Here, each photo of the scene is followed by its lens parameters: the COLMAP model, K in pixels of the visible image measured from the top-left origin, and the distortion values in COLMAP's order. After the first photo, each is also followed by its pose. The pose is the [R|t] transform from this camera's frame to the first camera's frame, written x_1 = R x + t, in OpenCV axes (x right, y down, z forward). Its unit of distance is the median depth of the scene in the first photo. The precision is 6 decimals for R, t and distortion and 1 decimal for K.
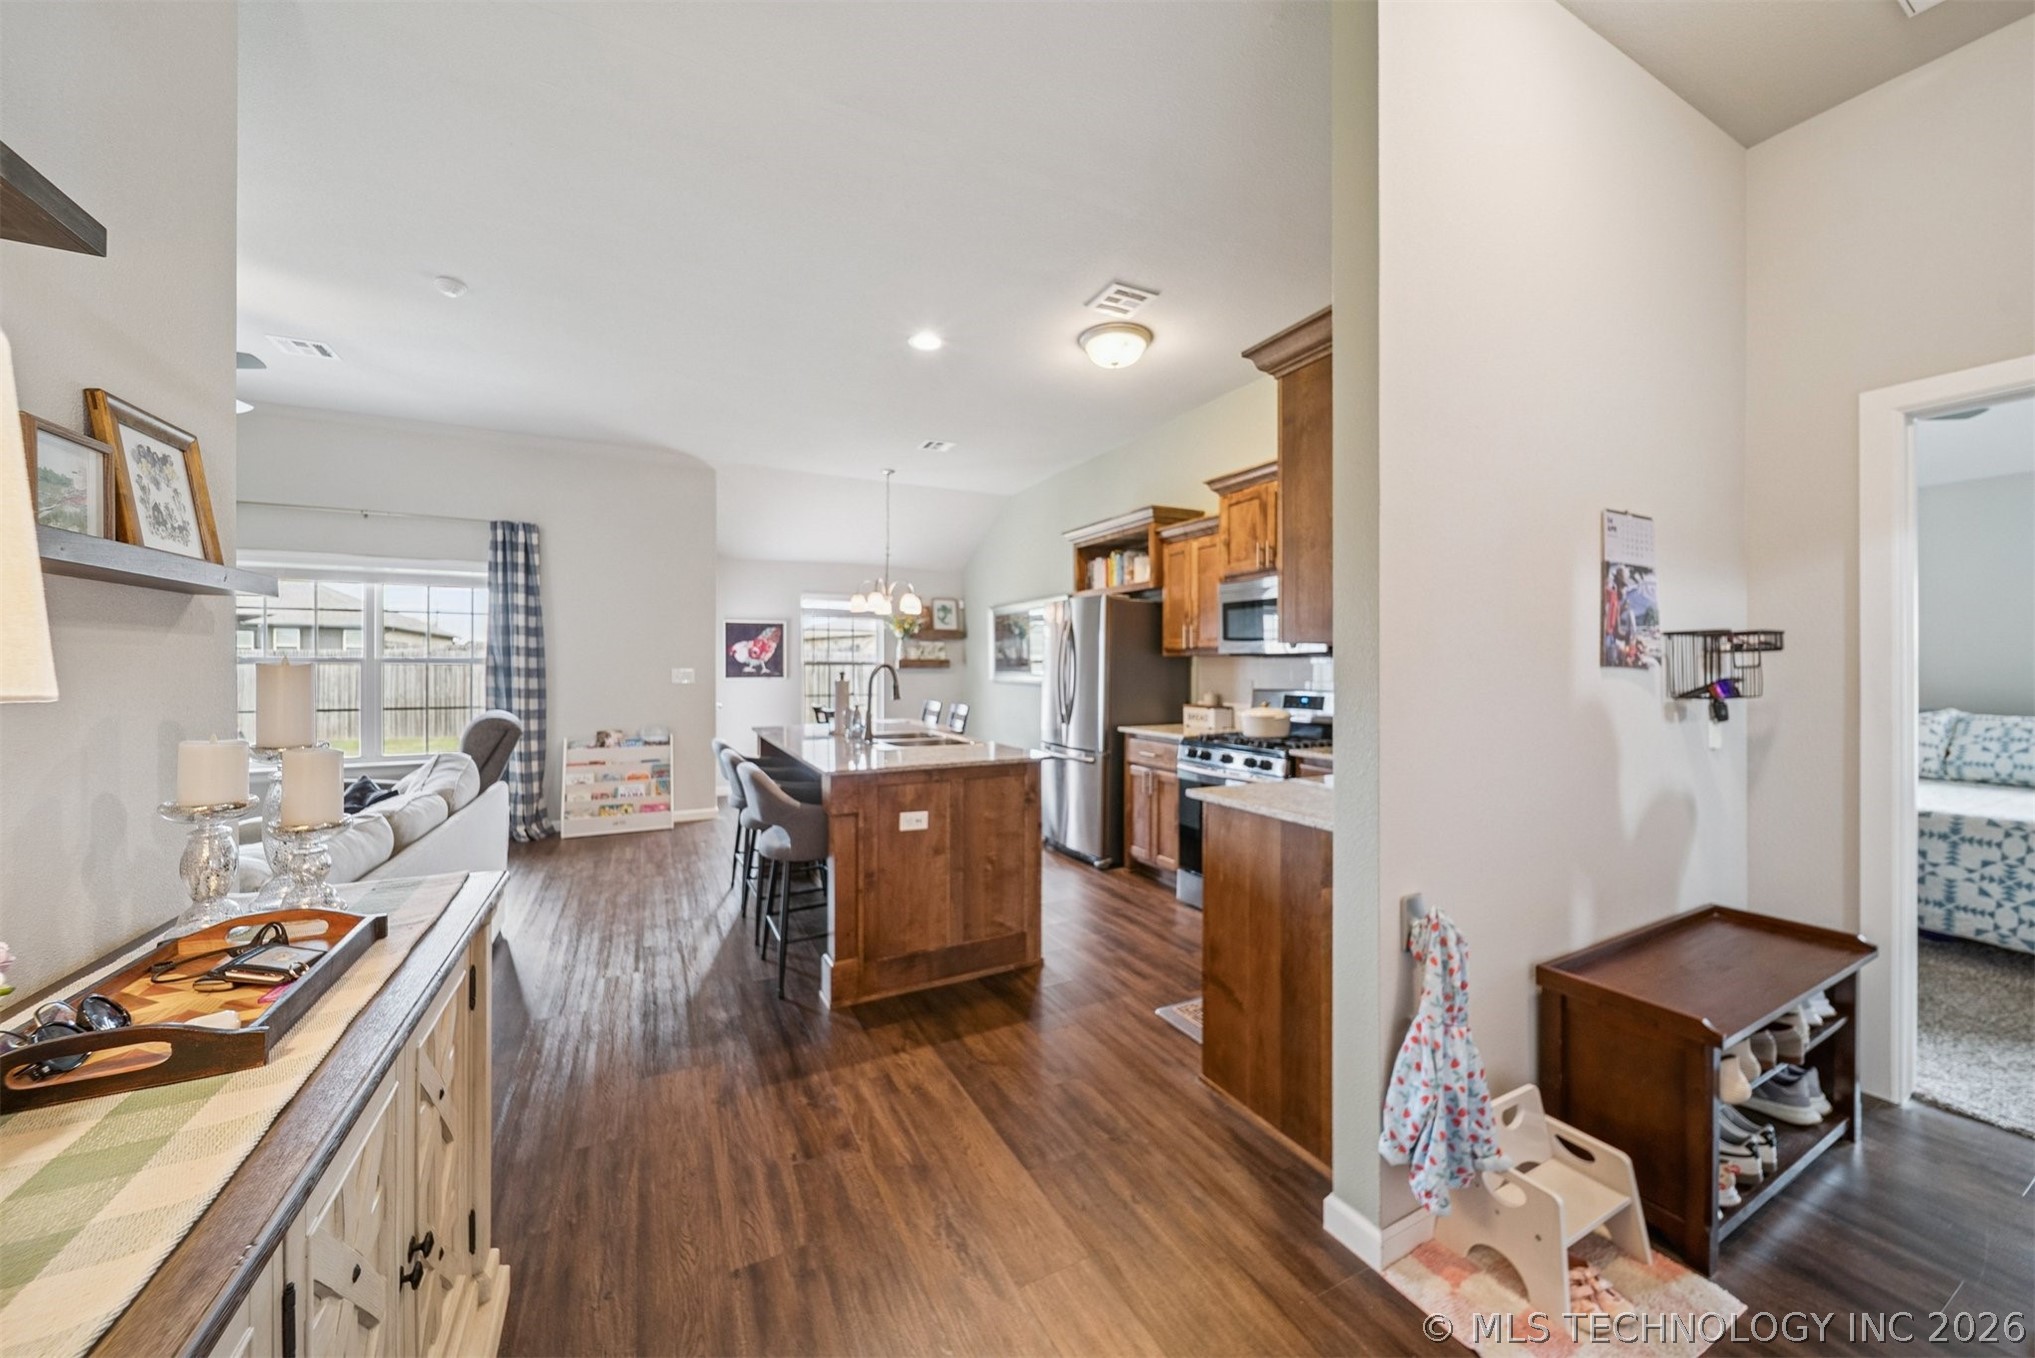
lens RADIAL K [[724.1, 0, 1028.2], [0, 724.1, 668.6], [0, 0, 1]] dist [-0.004480, -0.000305]
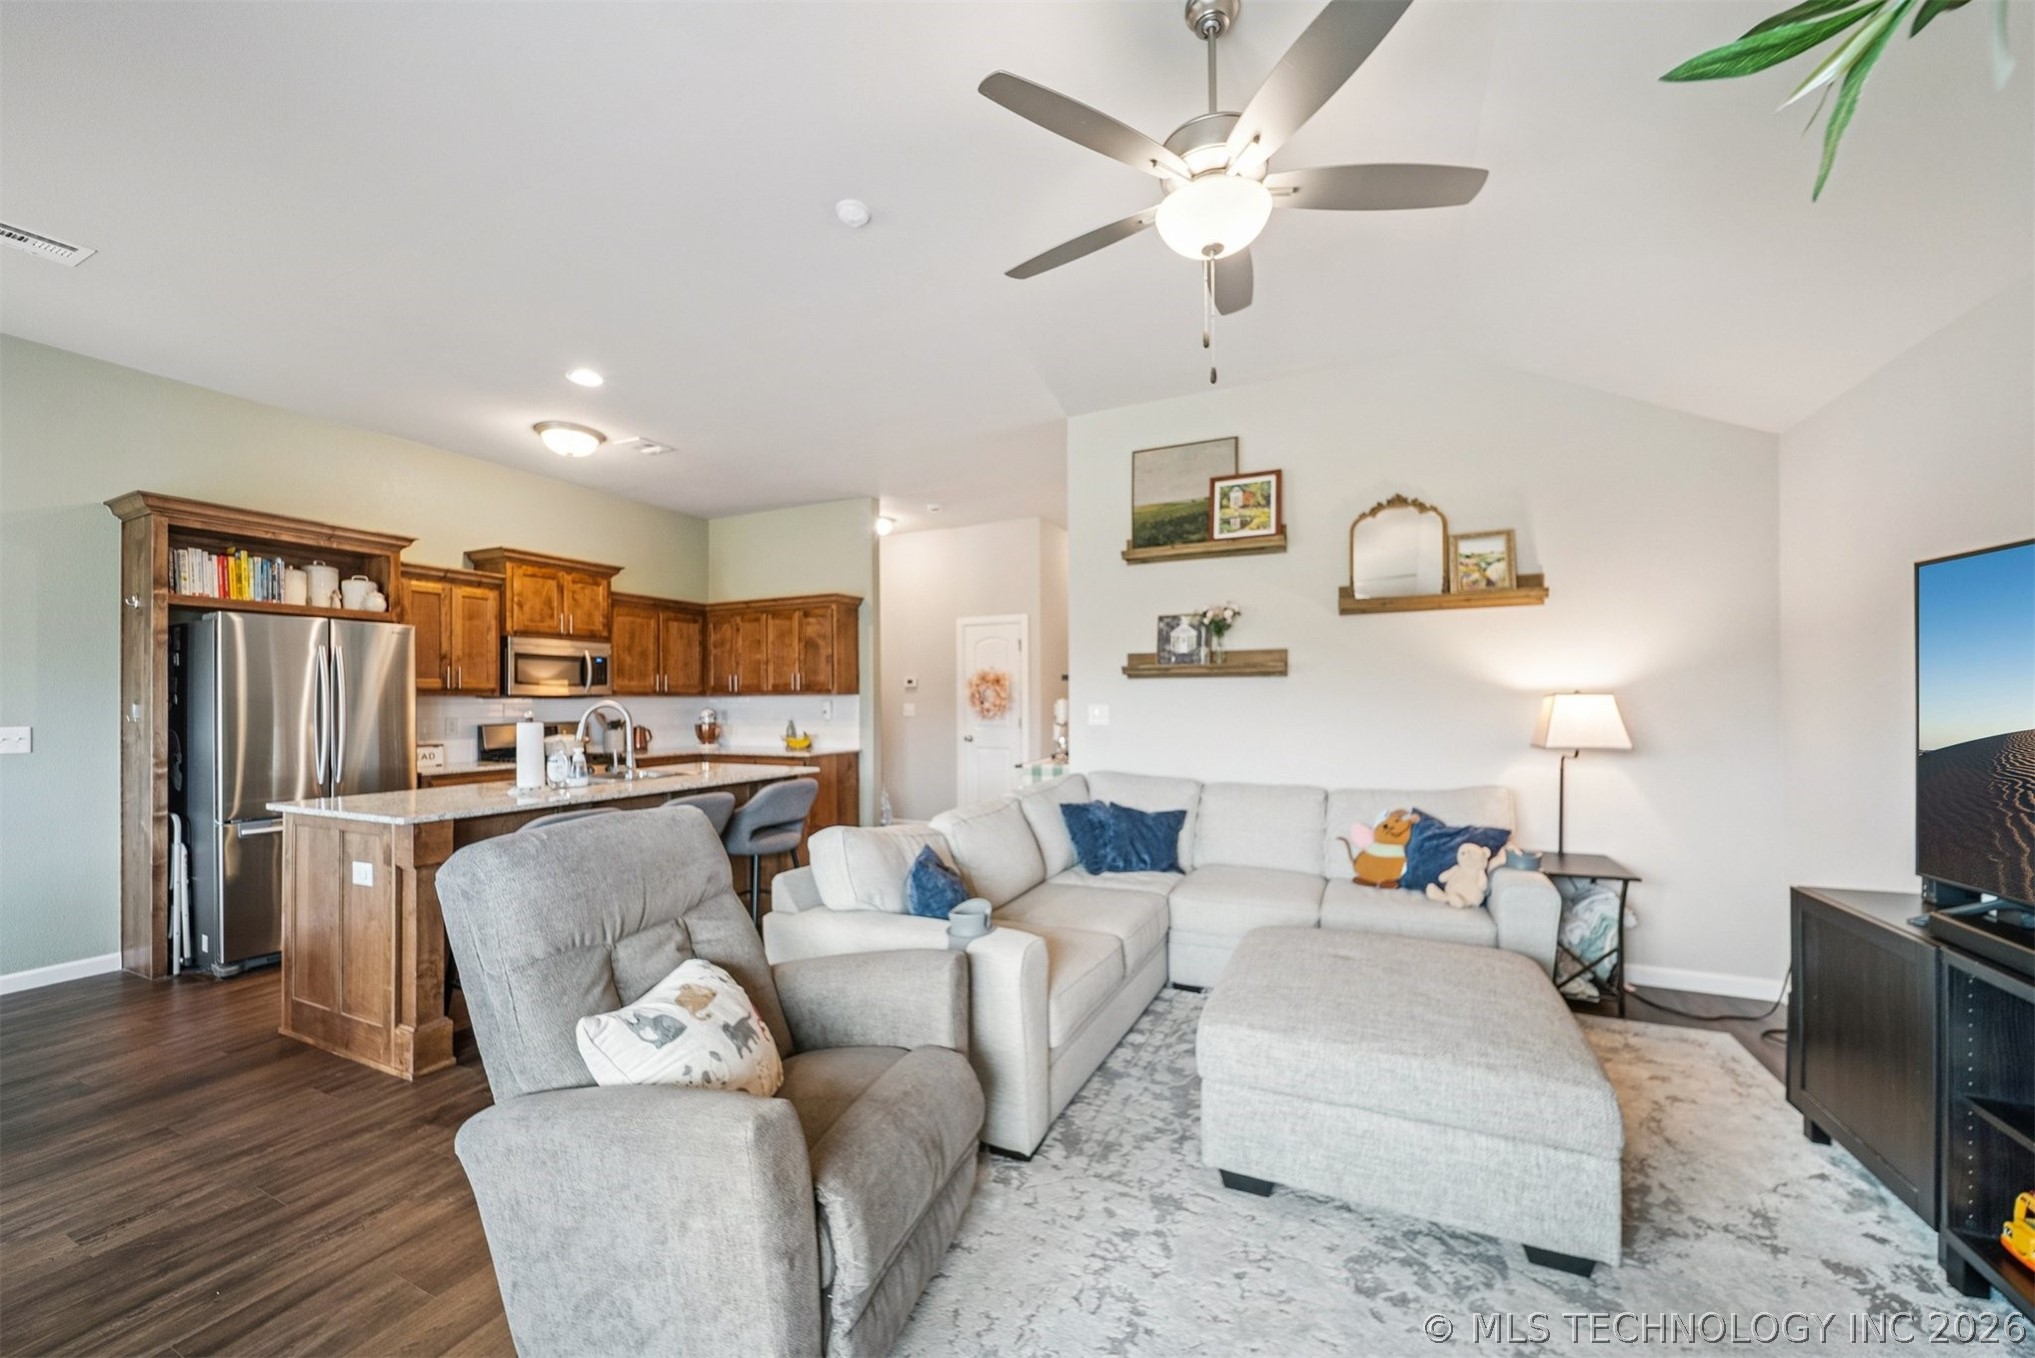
lens RADIAL K [[745.6, 0, 1034.6], [0, 745.6, 693.2], [0, 0, 1]] dist [0.000513, -0.001716]
pose [[-0.605312, 0.012202, 0.795895, -0.959968], [0.010644, 0.999917, -0.007234, -0.004016], [-0.795917, 0.004093, -0.605391, 0.821831]]
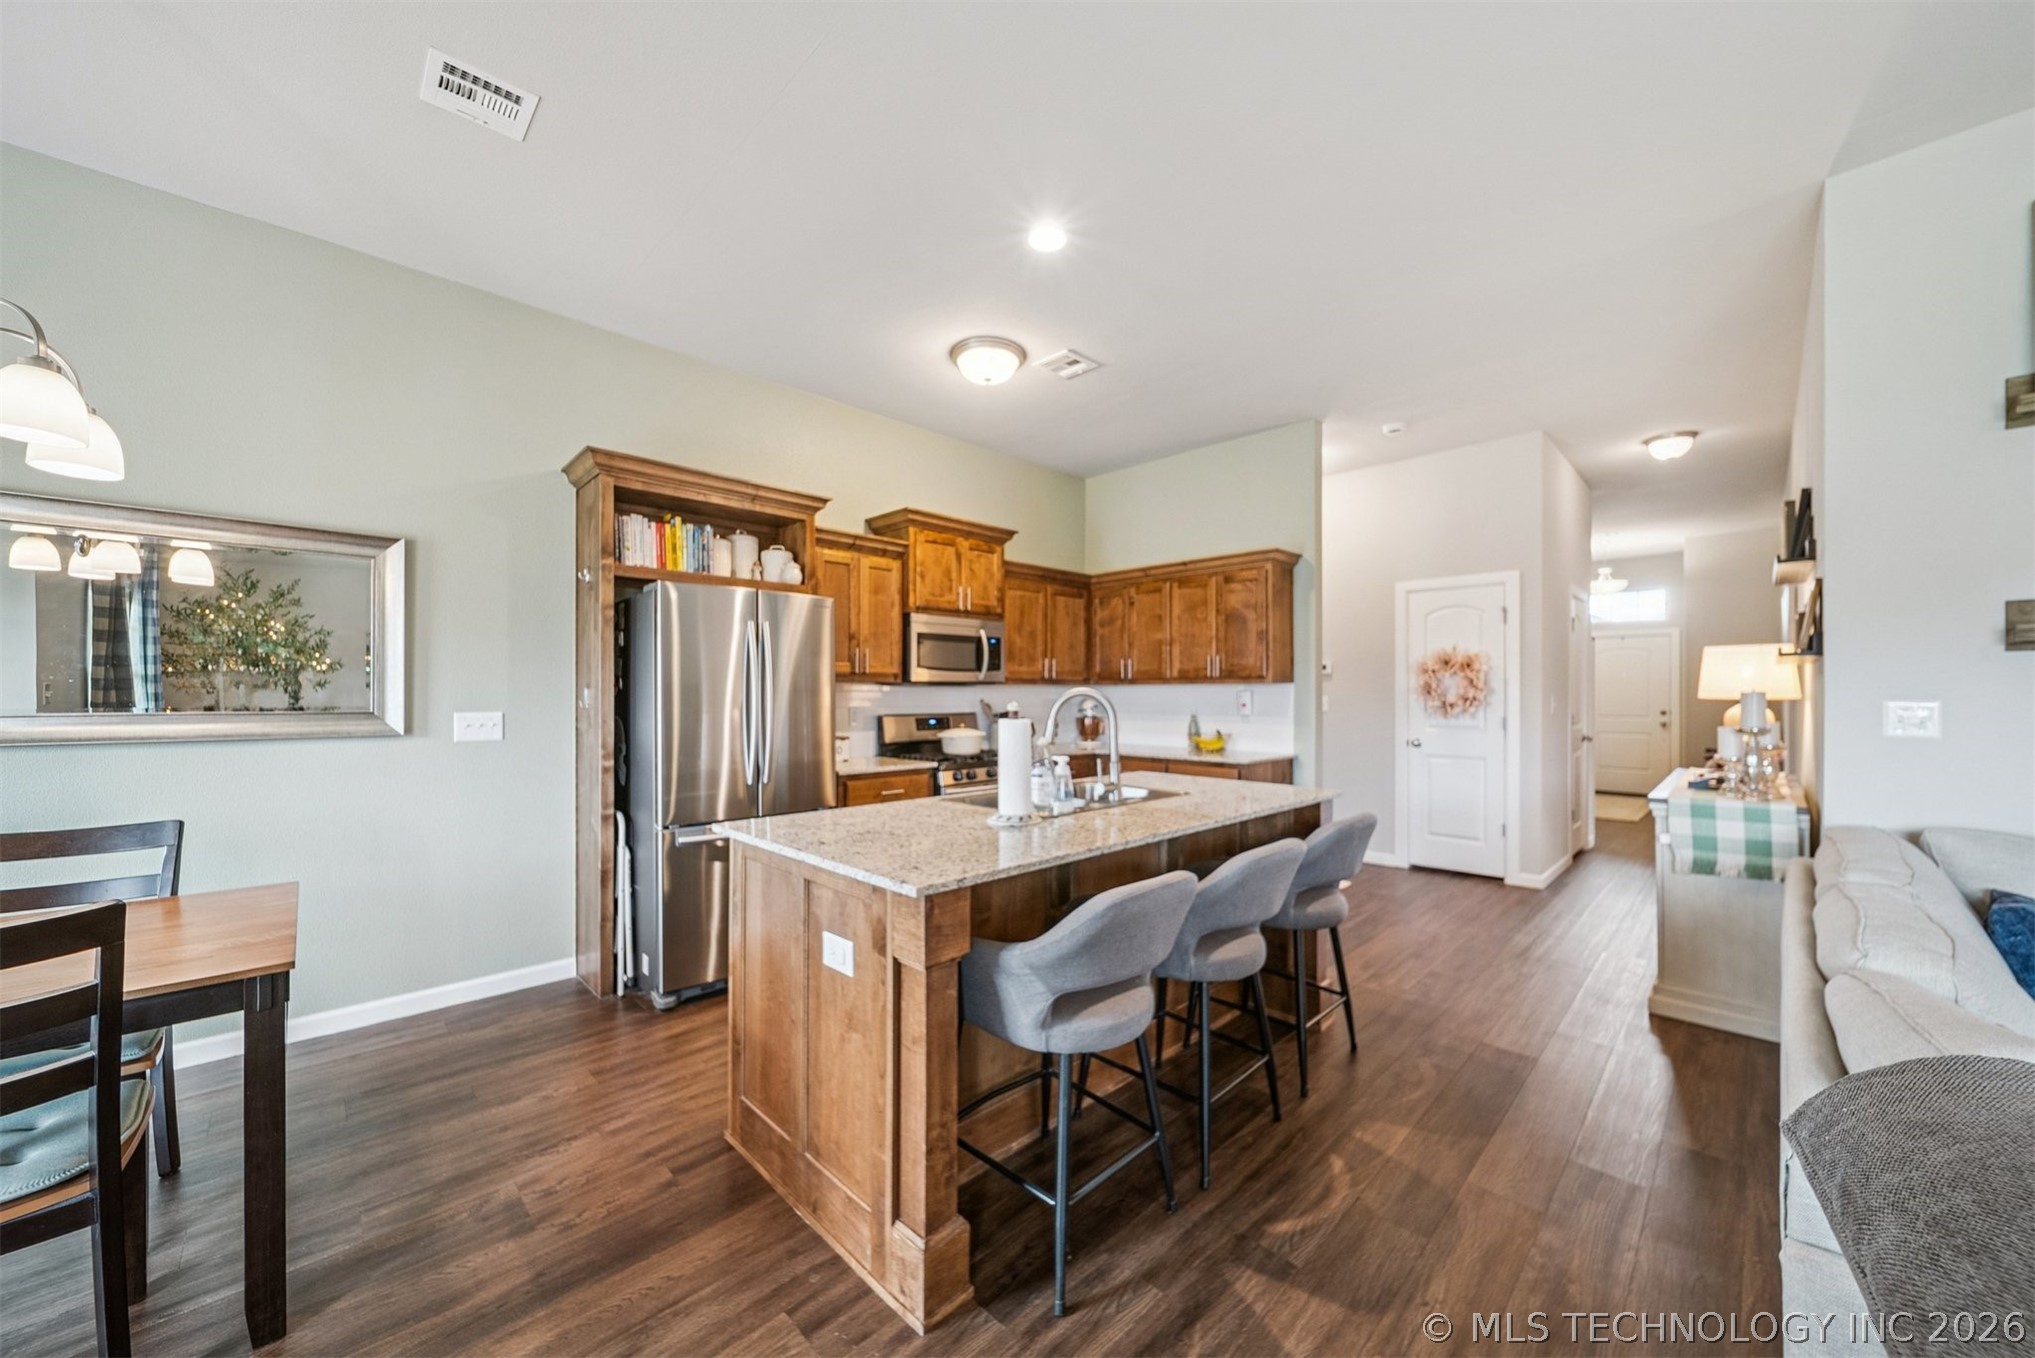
lens RADIAL K [[732.8, 0, 1020.6], [0, 732.8, 690.2], [0, 0, 1]] dist [-0.000803, -0.000651]
pose [[-0.287316, 0.003674, 0.957829, -0.598942], [0.003604, 0.999990, -0.002755, -0.003209], [-0.957829, 0.002661, -0.287326, 0.896380]]
